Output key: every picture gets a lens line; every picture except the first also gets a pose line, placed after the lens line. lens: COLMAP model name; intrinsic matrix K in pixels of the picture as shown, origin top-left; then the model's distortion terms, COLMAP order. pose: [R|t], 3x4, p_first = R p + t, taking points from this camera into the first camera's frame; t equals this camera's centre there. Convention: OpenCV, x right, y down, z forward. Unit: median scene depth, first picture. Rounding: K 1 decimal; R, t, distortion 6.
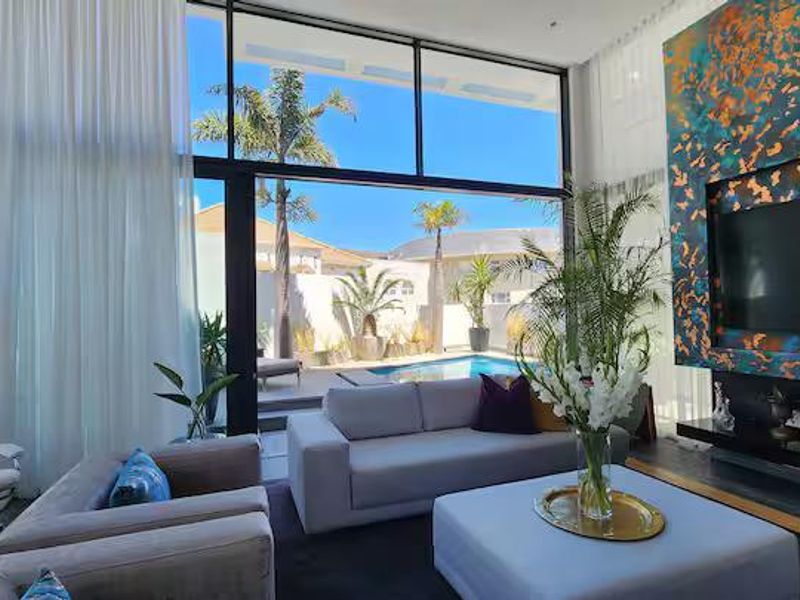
lens RADIAL K [[439.7, 0, 398.3], [0, 439.7, 299.2], [0, 0, 1]] dist [-0.001215, 0.001259]
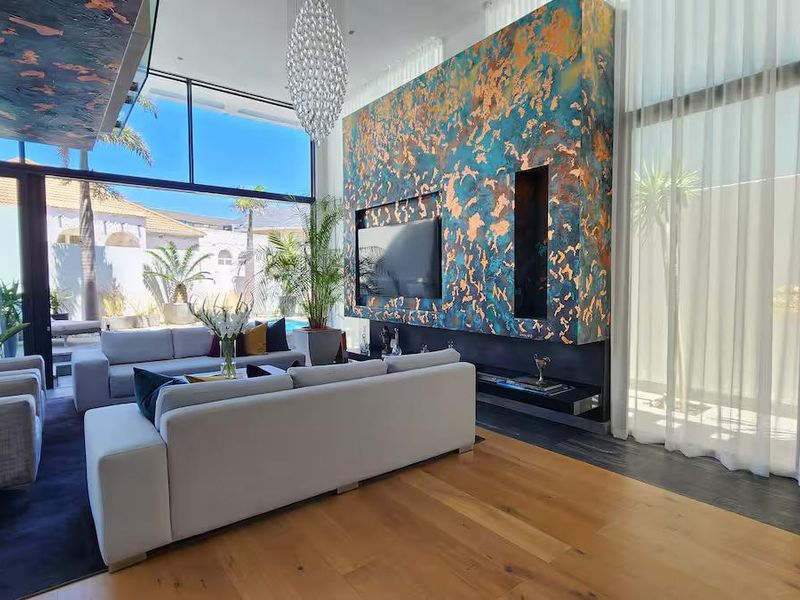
lens RADIAL K [[444.6, 0, 400.0], [0, 444.6, 300.0], [0, 0, 1]] dist [0.000965, 0.001831]
pose [[0.952499, 0.000314, 0.304543, 0.275494], [-0.021245, 0.997632, 0.065417, -0.025188], [-0.303801, -0.068780, 0.950250, -0.601894]]
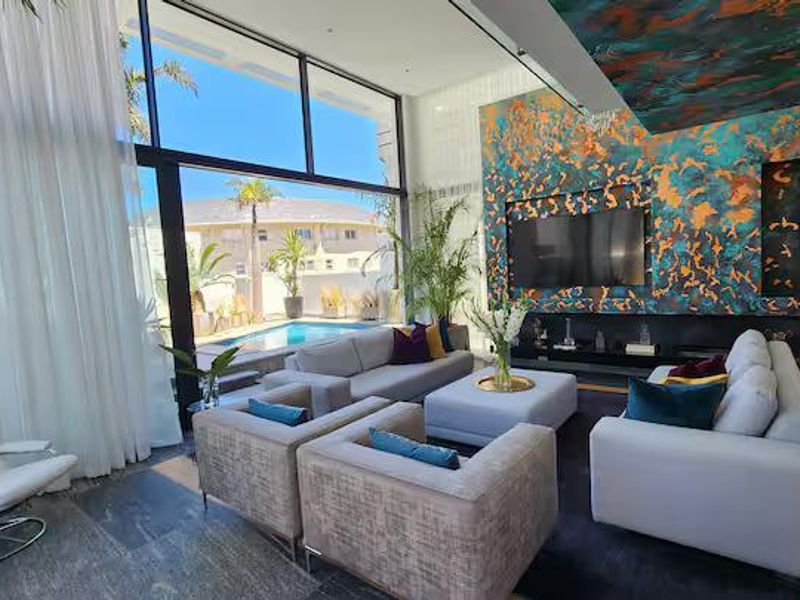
lens RADIAL K [[444.6, 0, 400.0], [0, 444.6, 300.0], [0, 0, 1]] dist [0.000965, 0.001831]
pose [[0.844147, -0.067491, 0.531847, -0.468490], [0.027094, 0.996147, 0.083407, -0.034586], [-0.535427, -0.055998, 0.842723, -0.197749]]
